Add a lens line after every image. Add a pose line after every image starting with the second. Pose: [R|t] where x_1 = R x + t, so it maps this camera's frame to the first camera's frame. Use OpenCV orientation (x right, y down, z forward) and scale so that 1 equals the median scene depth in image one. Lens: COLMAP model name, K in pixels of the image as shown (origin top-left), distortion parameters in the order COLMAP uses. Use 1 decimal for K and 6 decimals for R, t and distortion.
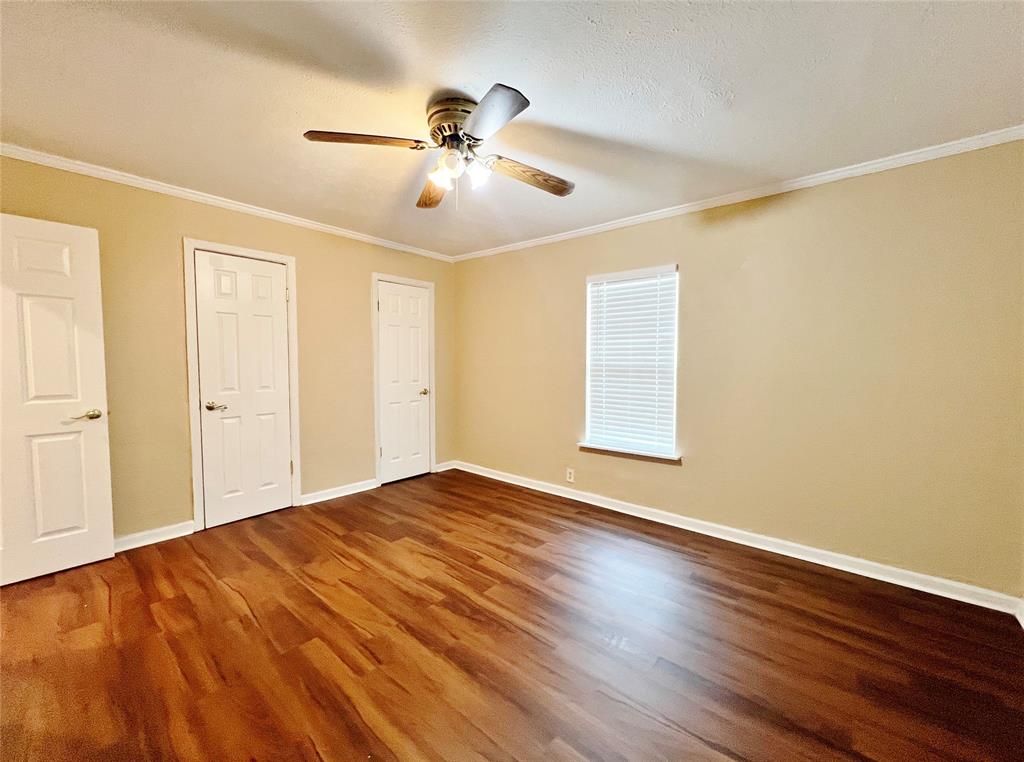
lens RADIAL K [[413.4, 0, 513.6], [0, 413.4, 379.3], [0, 0, 1]] dist [-0.002637, 0.000510]
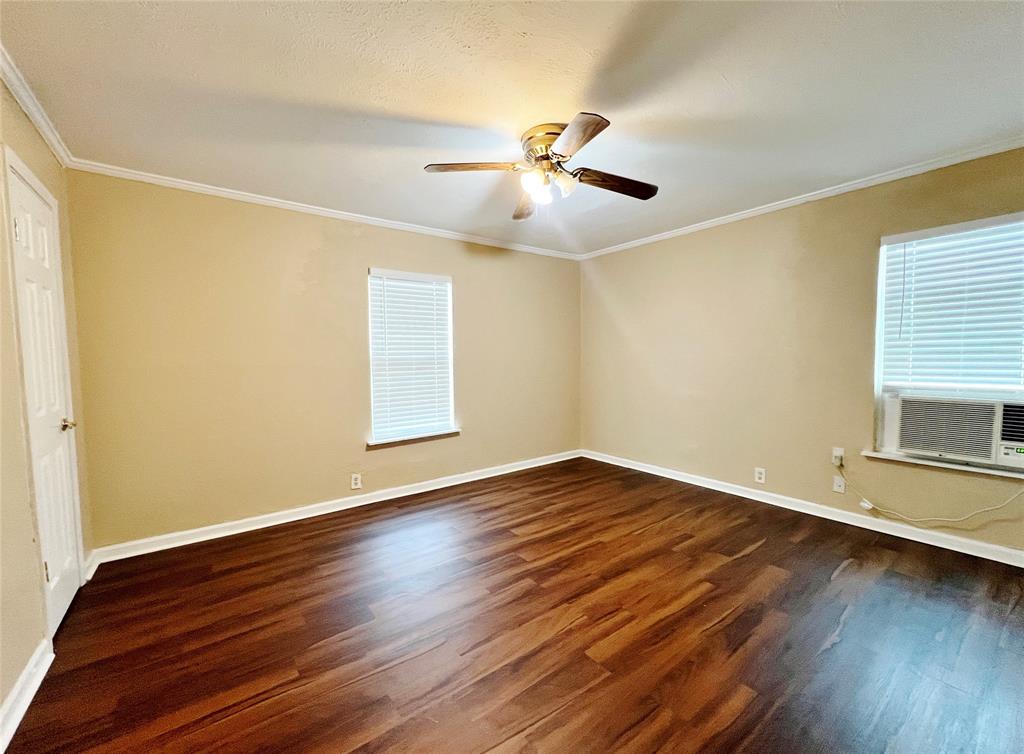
lens RADIAL K [[421.7, 0, 512.6], [0, 421.7, 374.1], [0, 0, 1]] dist [-0.002212, -0.000054]
pose [[0.212652, -0.055799, 0.975534, -0.848598], [0.058144, 0.997322, 0.044371, -0.030653], [-0.975397, 0.047286, 0.215327, 0.559240]]
